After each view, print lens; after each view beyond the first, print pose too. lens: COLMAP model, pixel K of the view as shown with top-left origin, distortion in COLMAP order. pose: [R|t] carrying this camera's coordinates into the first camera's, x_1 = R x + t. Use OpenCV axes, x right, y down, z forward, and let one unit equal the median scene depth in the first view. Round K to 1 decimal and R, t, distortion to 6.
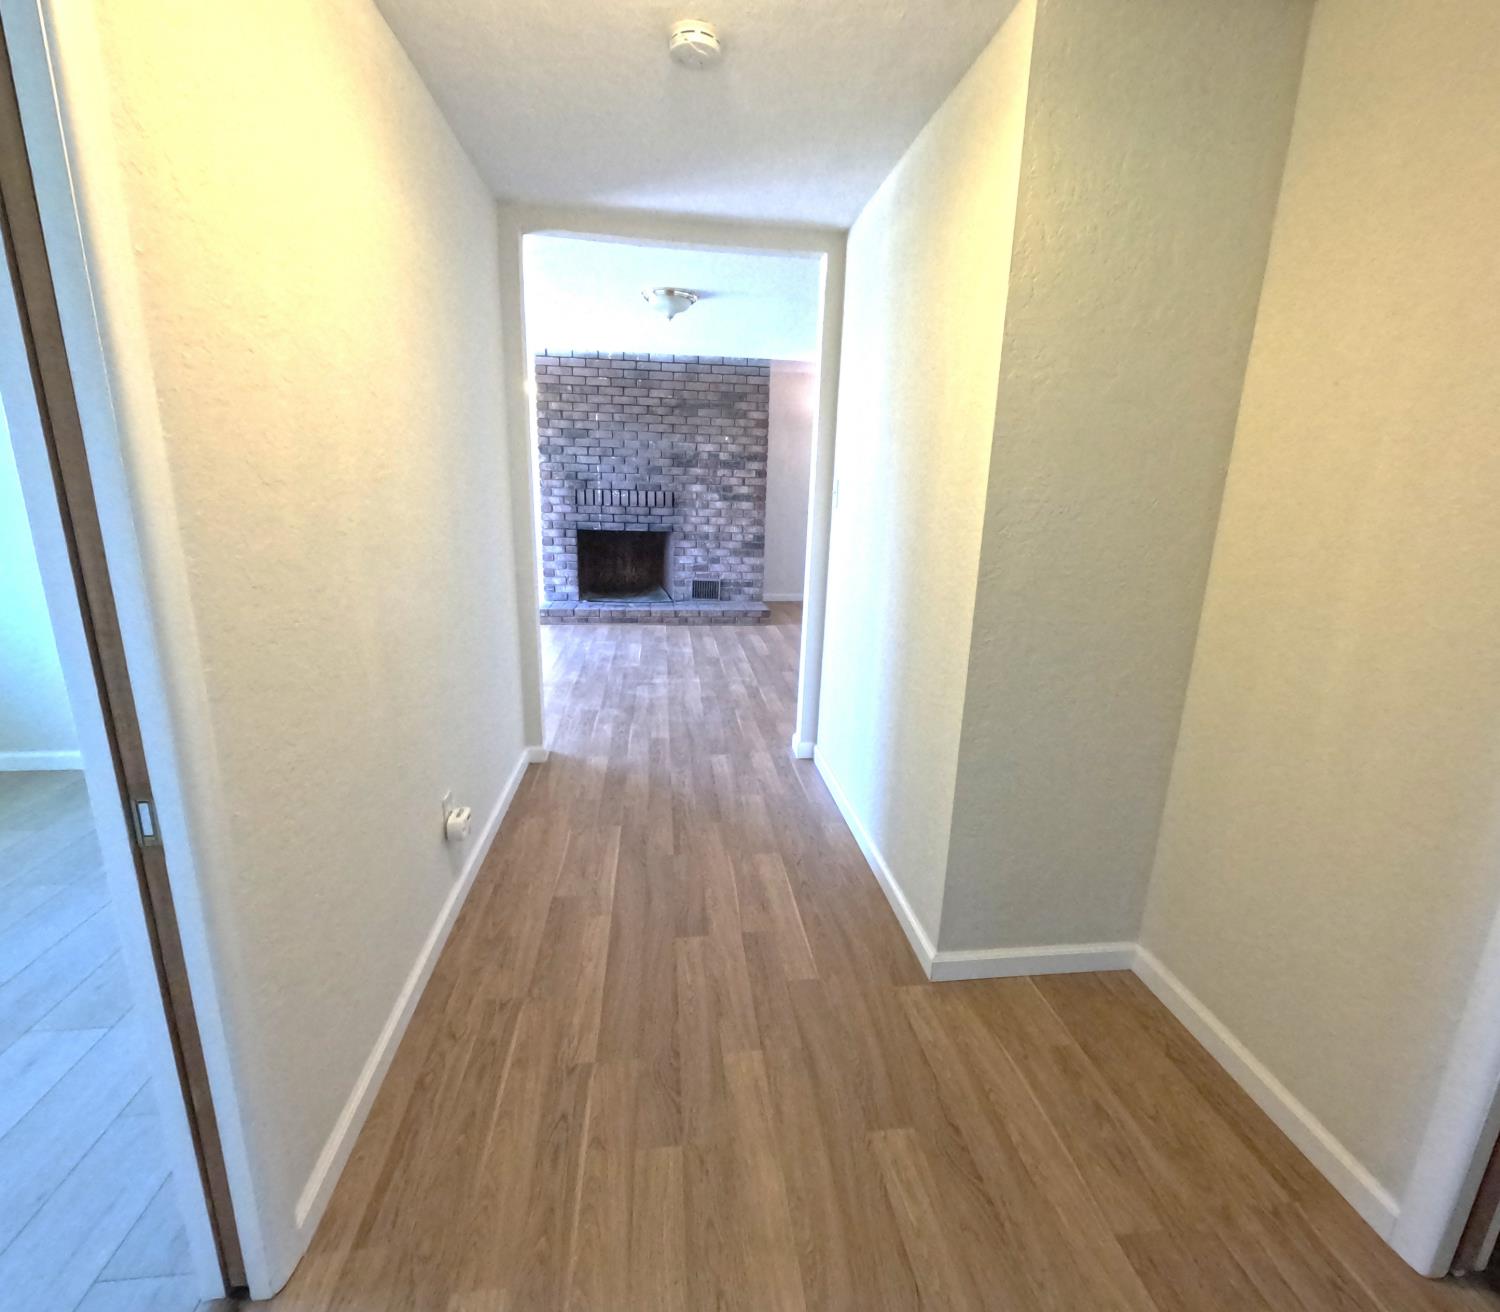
lens RADIAL K [[718.9, 0, 747.1], [0, 718.9, 655.4], [0, 0, 1]] dist [0.000573, 0.000985]
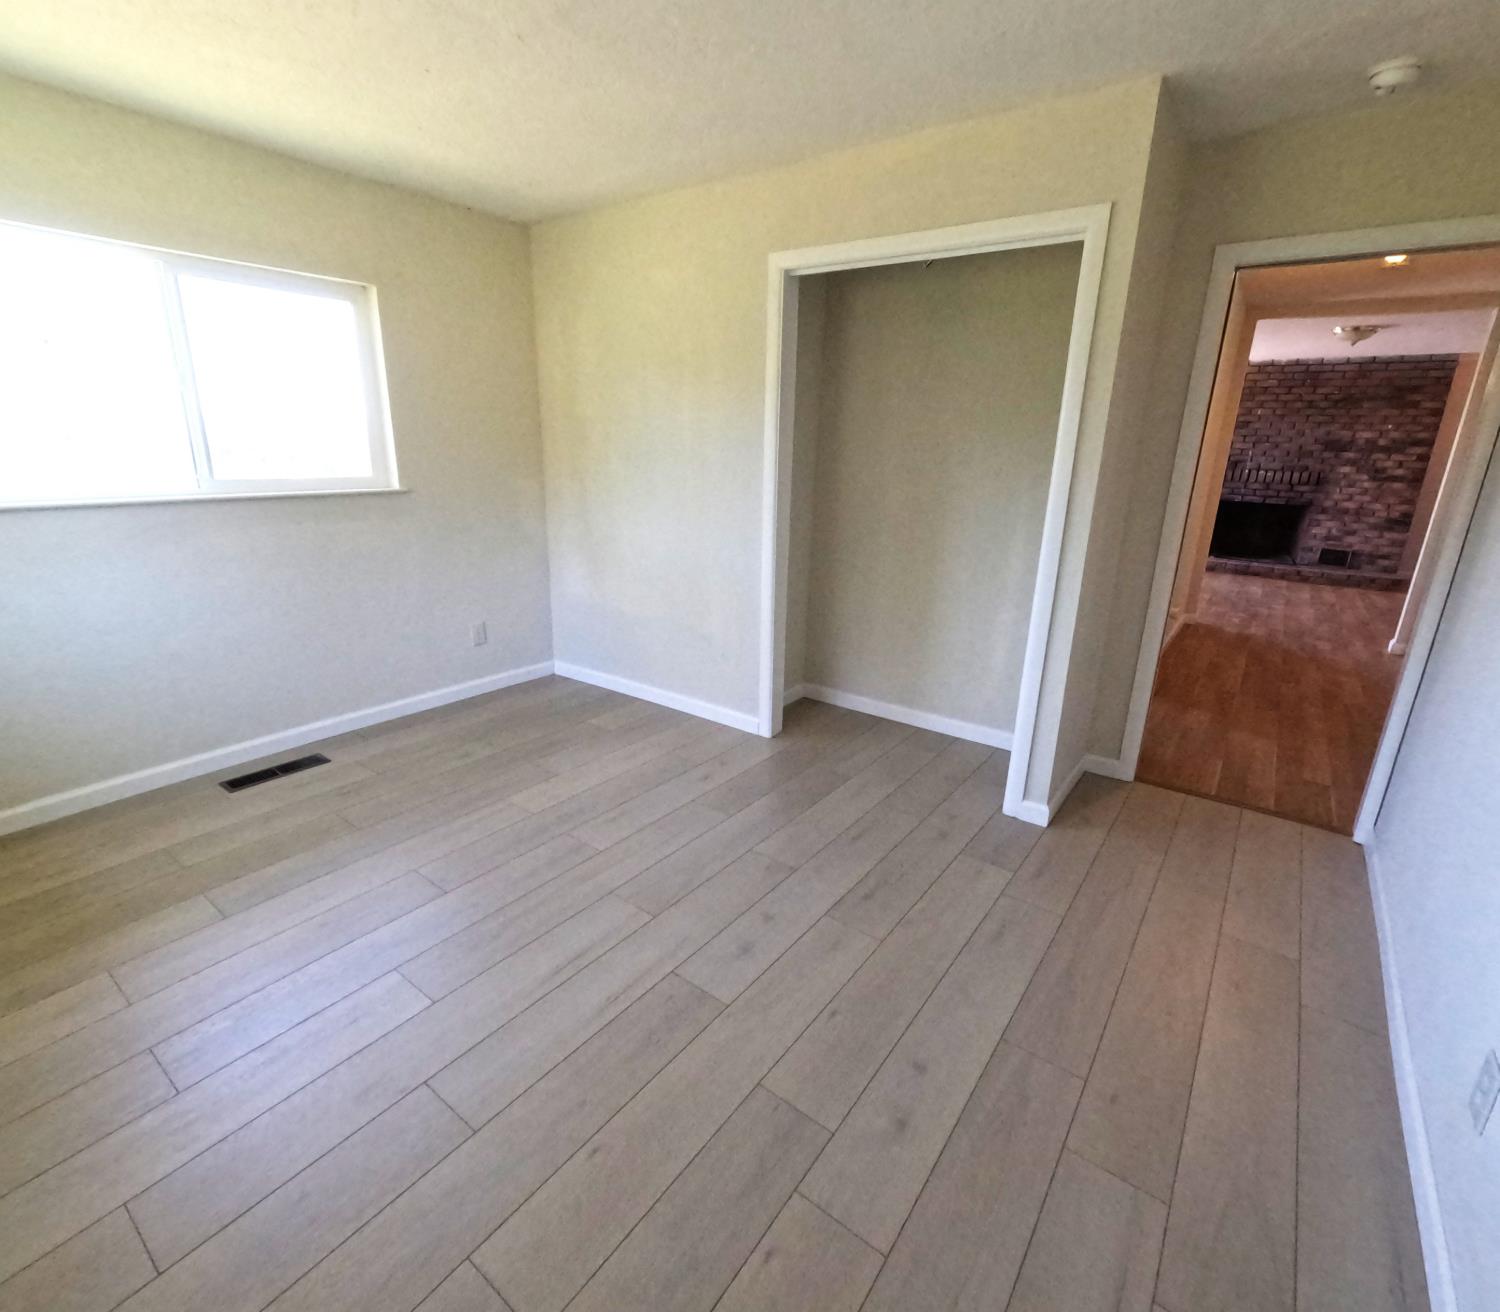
lens RADIAL K [[716.9, 0, 750.0], [0, 716.9, 656.0], [0, 0, 1]] dist [0.000990, 0.000422]
pose [[0.735161, 0.187690, -0.651391, 0.036180], [-0.172196, 0.981093, 0.088349, 0.133800], [0.655658, 0.047216, 0.753581, -0.521471]]
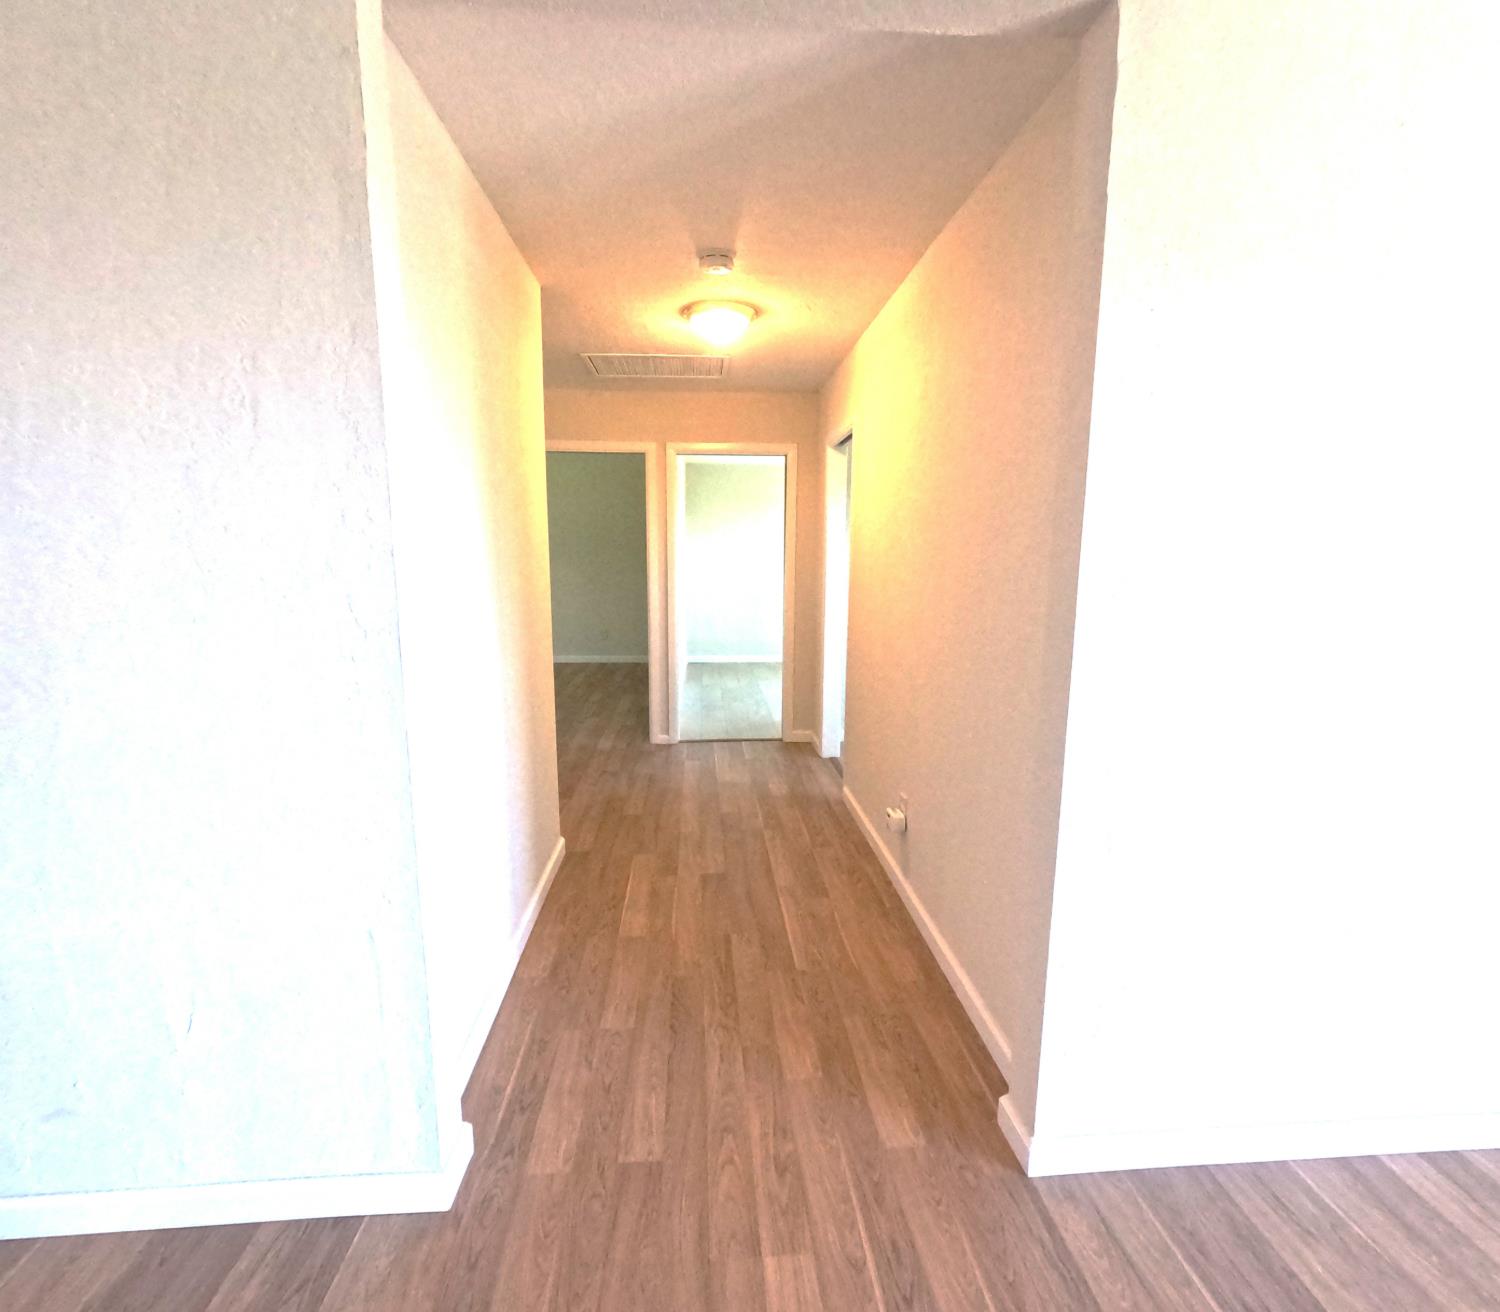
lens RADIAL K [[734.5, 0, 748.0], [0, 734.5, 641.7], [0, 0, 1]] dist [-0.000384, -0.000637]
pose [[-0.998522, -0.037806, 0.039039, -0.060444], [-0.020821, 0.929686, 0.367765, -0.181953], [-0.050197, 0.366409, -0.929099, 0.718112]]
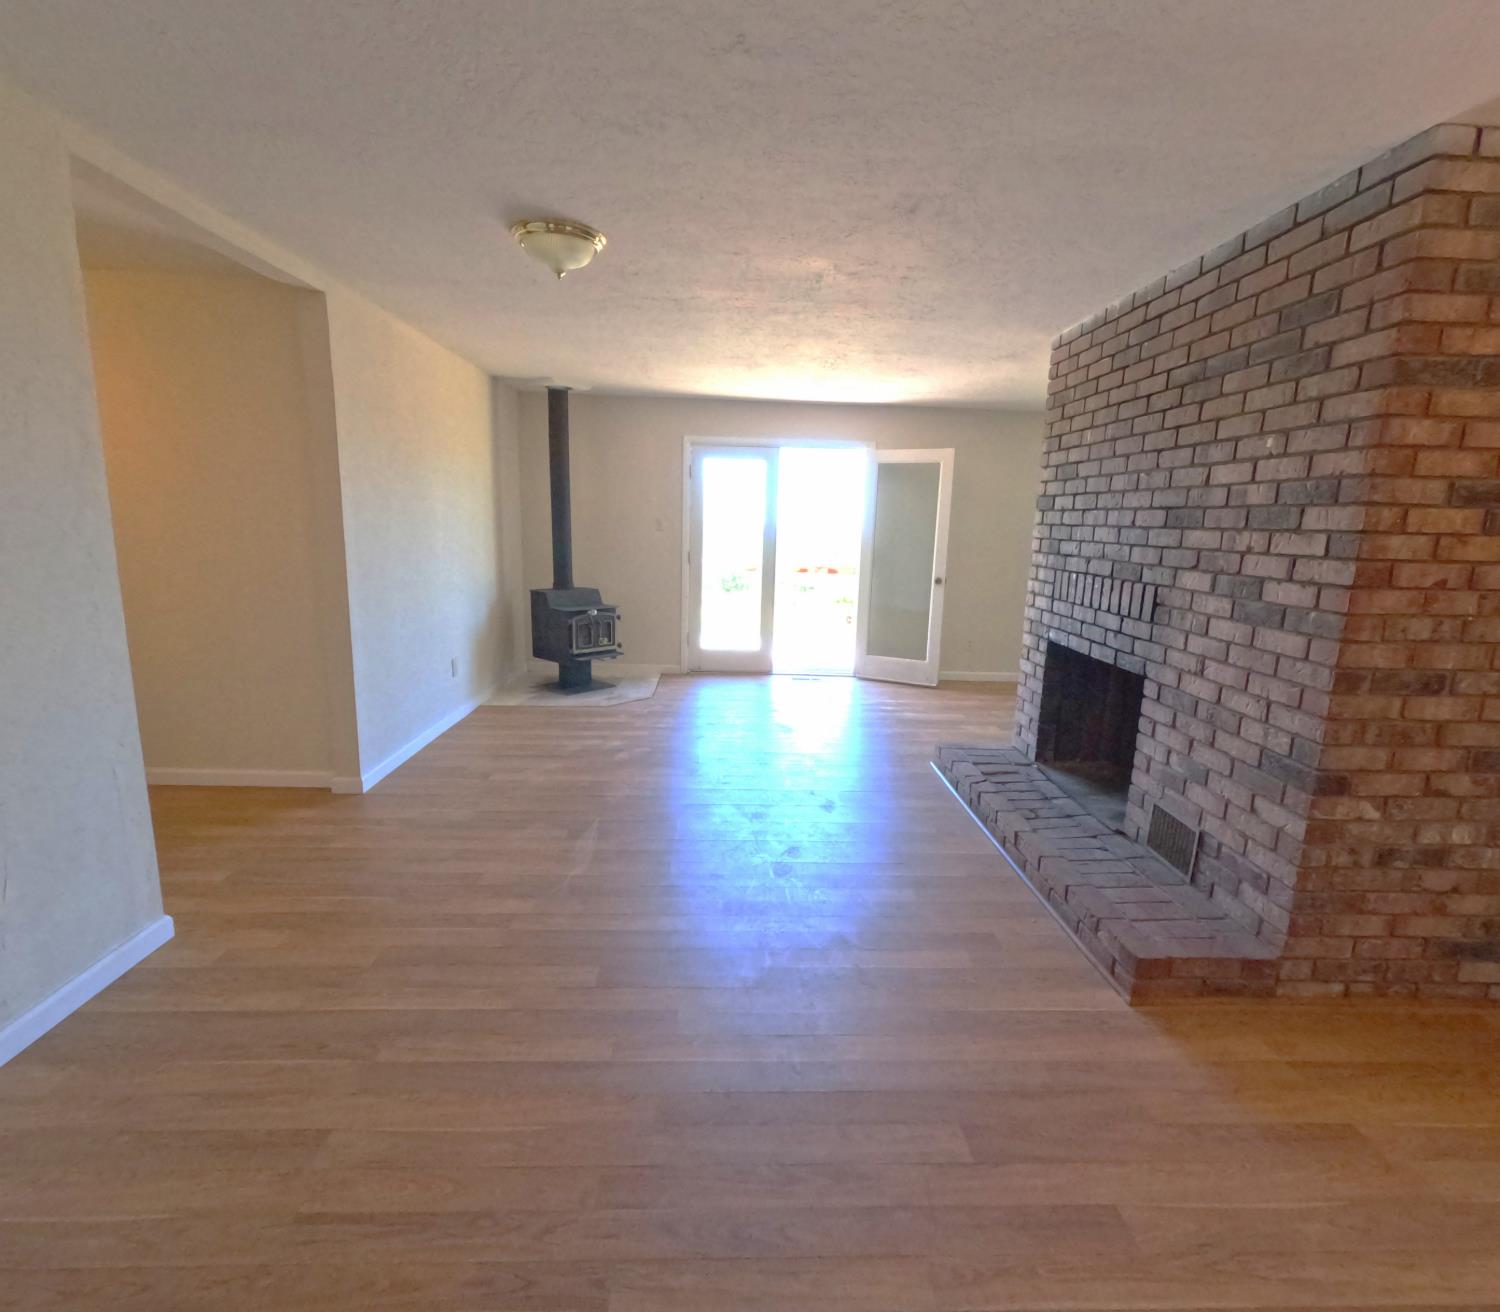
lens RADIAL K [[716.9, 0, 750.0], [0, 716.9, 656.0], [0, 0, 1]] dist [0.000990, 0.000422]
pose [[-0.078122, 0.152698, -0.985180, 0.344199], [-0.277653, 0.945770, 0.168607, -0.198801], [0.957500, 0.286710, -0.031488, 0.817706]]
